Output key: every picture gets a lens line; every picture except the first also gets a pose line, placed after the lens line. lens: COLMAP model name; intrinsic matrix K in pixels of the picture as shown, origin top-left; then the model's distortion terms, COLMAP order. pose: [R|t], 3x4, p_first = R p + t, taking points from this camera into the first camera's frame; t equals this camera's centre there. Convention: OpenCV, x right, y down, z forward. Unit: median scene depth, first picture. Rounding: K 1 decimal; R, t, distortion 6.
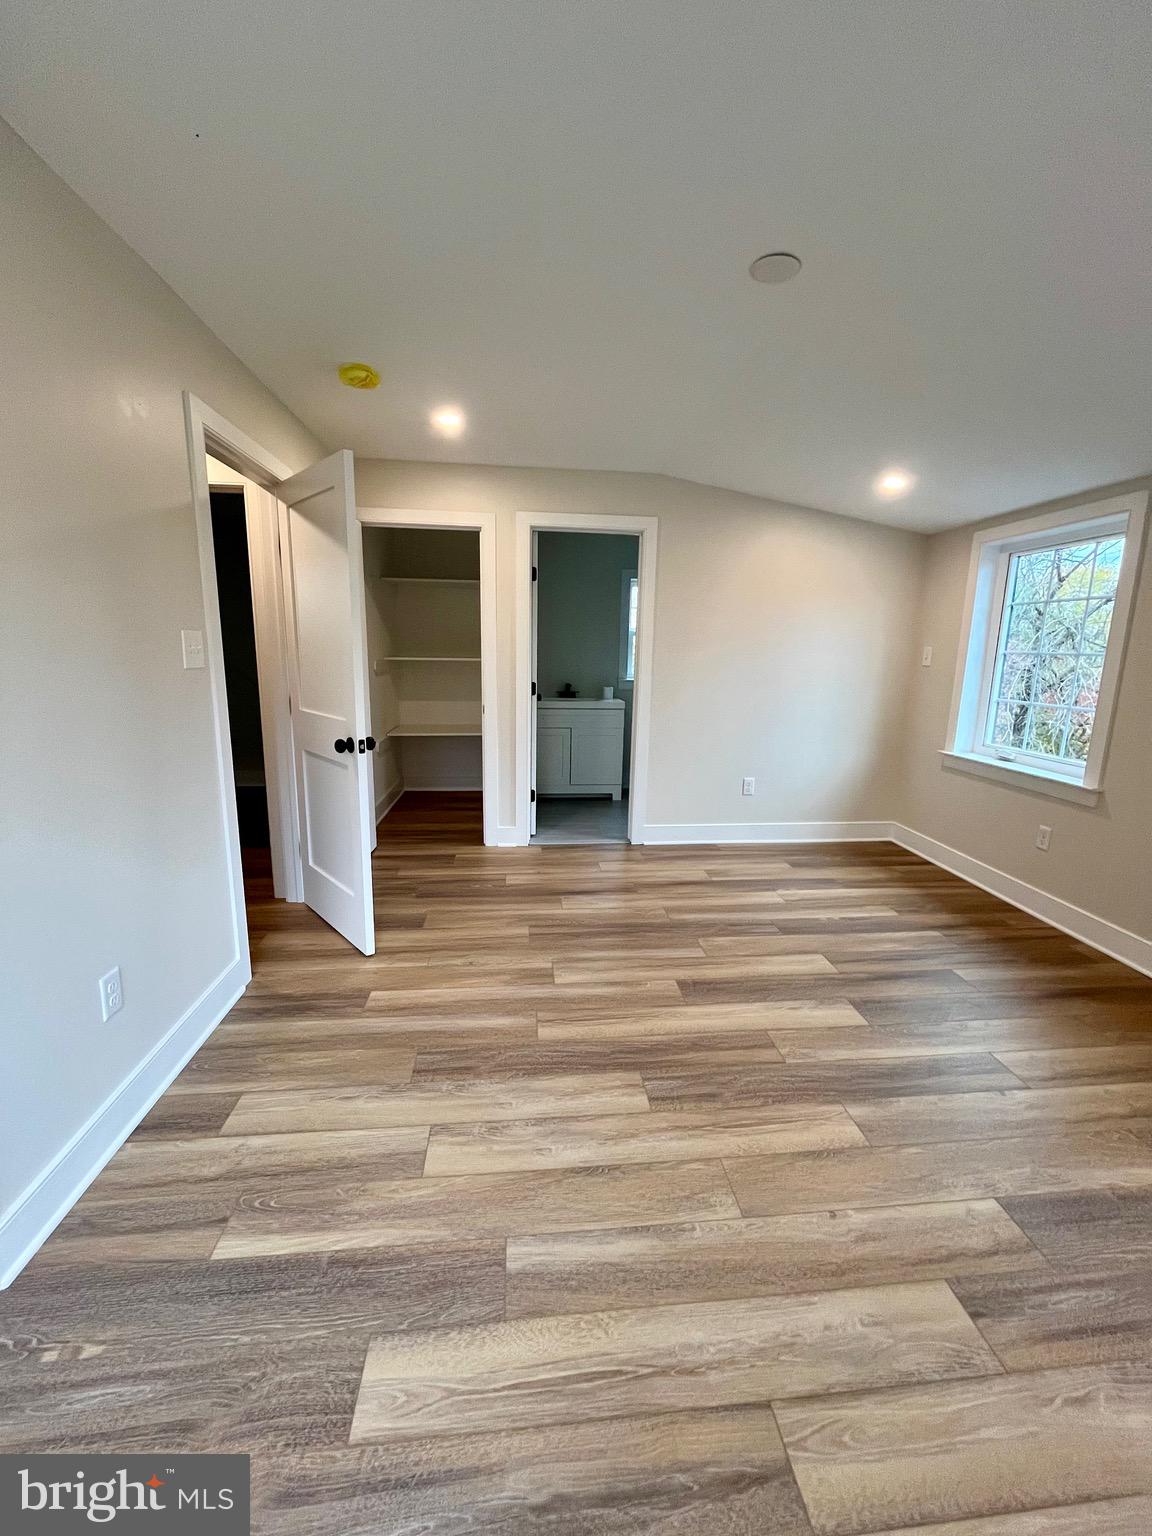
lens RADIAL K [[617.5, 0, 571.3], [0, 617.5, 764.3], [0, 0, 1]] dist [-0.004413, 0.001169]
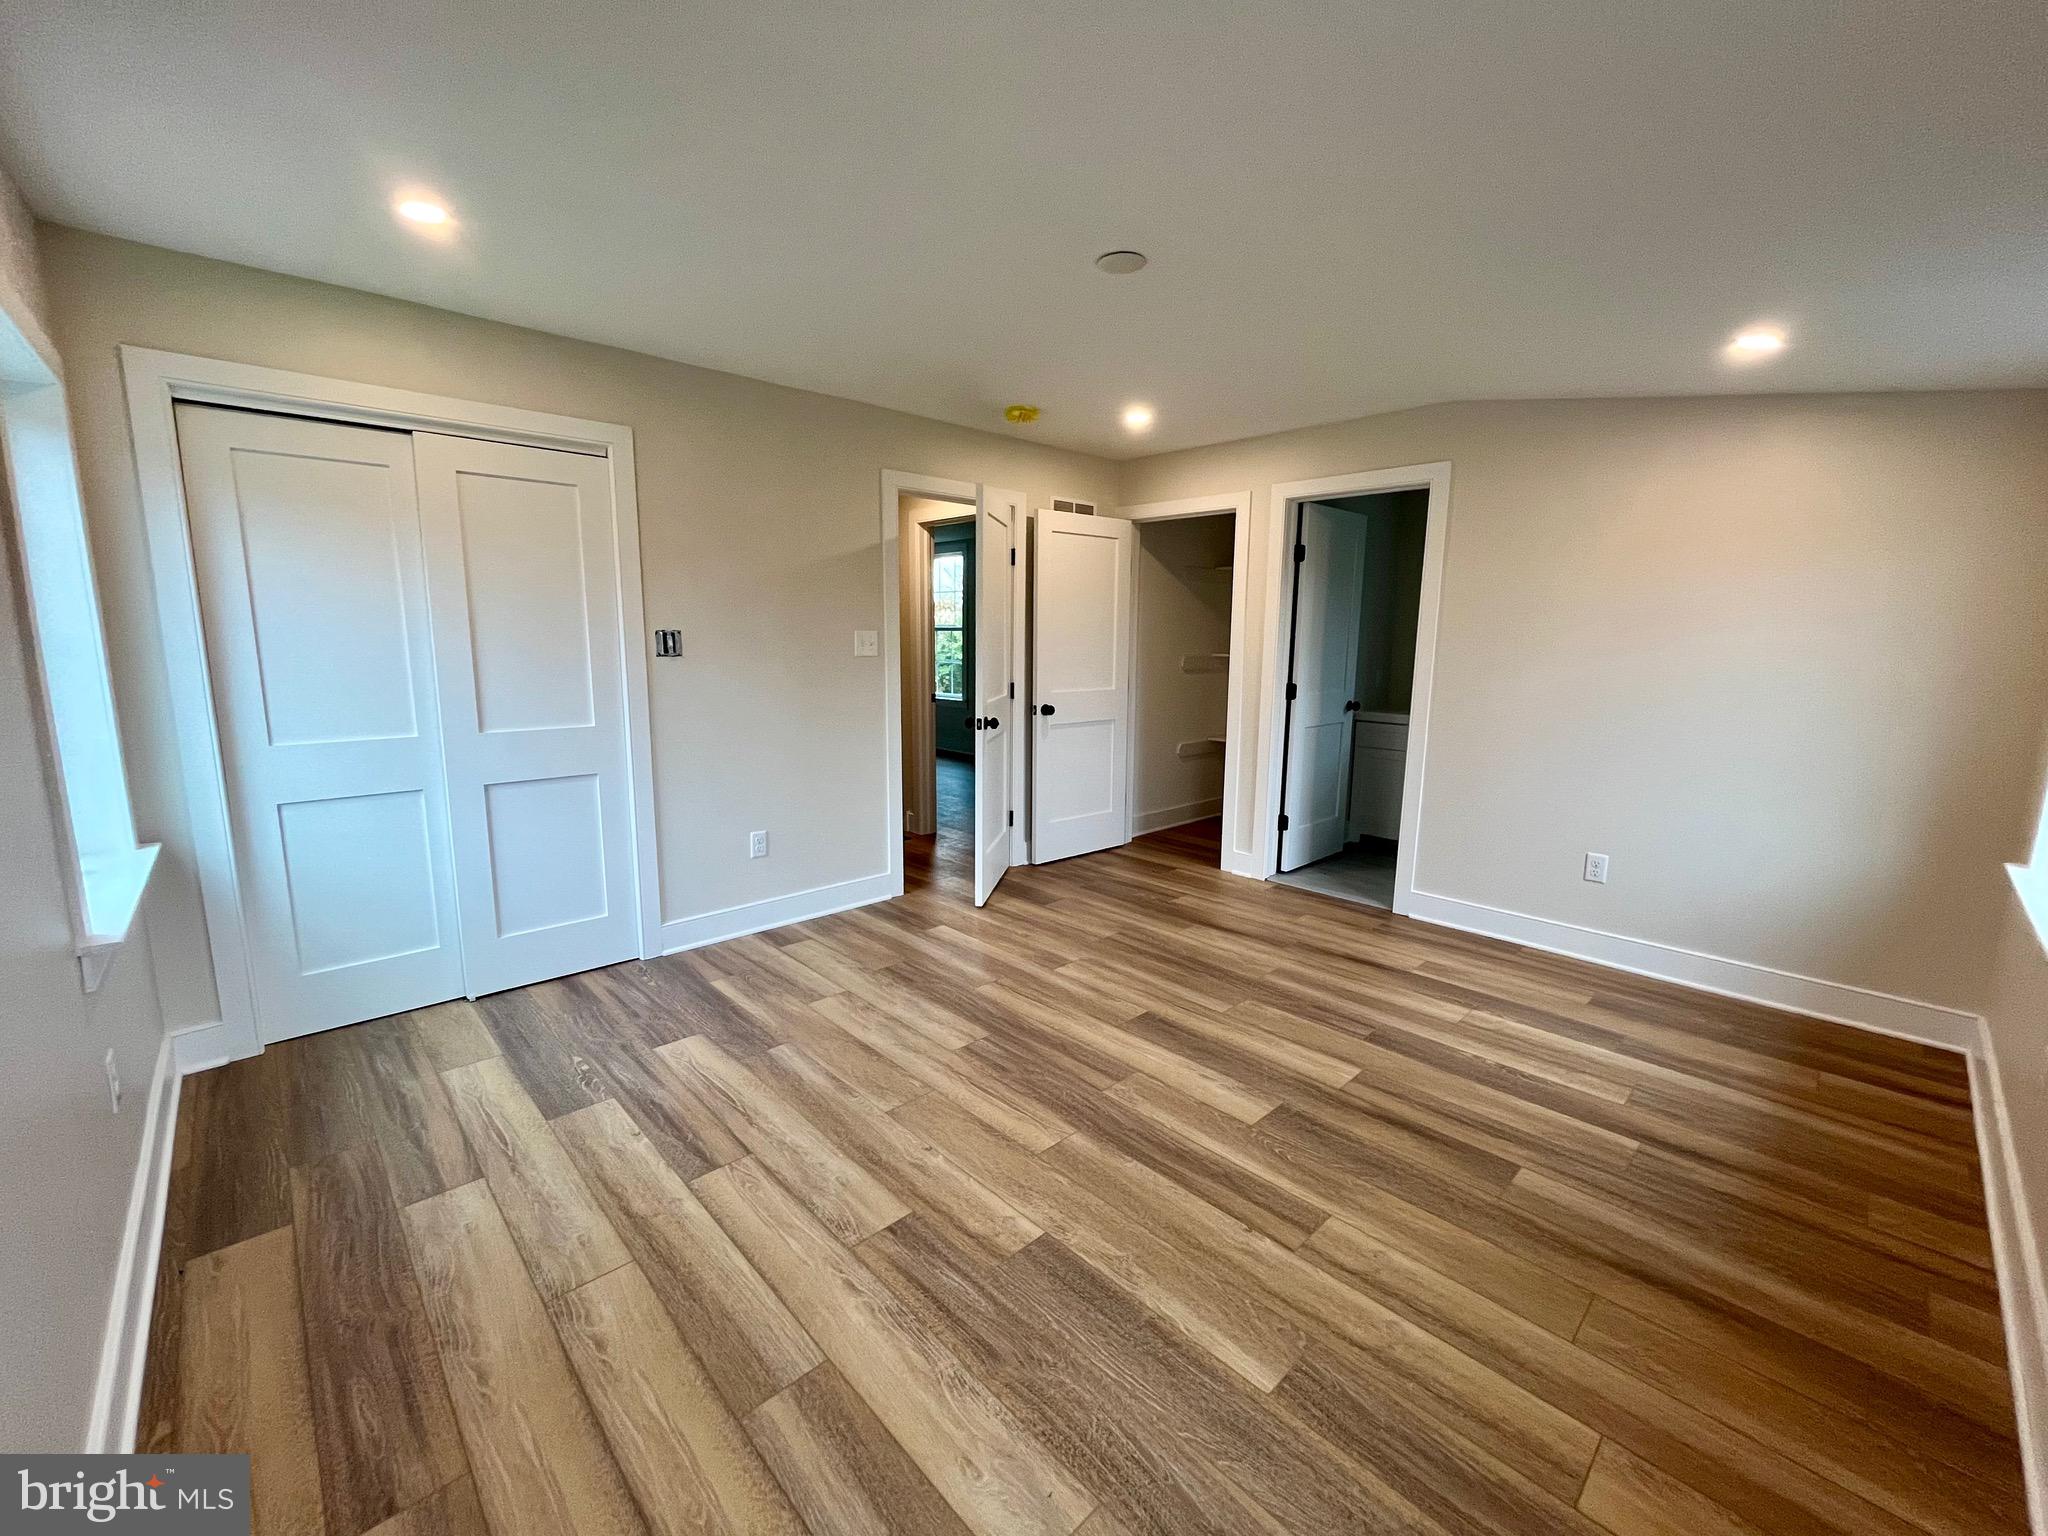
lens RADIAL K [[823.3, 0, 1032.3], [0, 823.3, 767.5], [0, 0, 1]] dist [-0.004413, 0.001169]
pose [[0.617865, 0.114085, -0.777964, 0.829100], [-0.145752, 0.988888, 0.029259, -0.007014], [0.772657, 0.095312, 0.627628, 0.079775]]
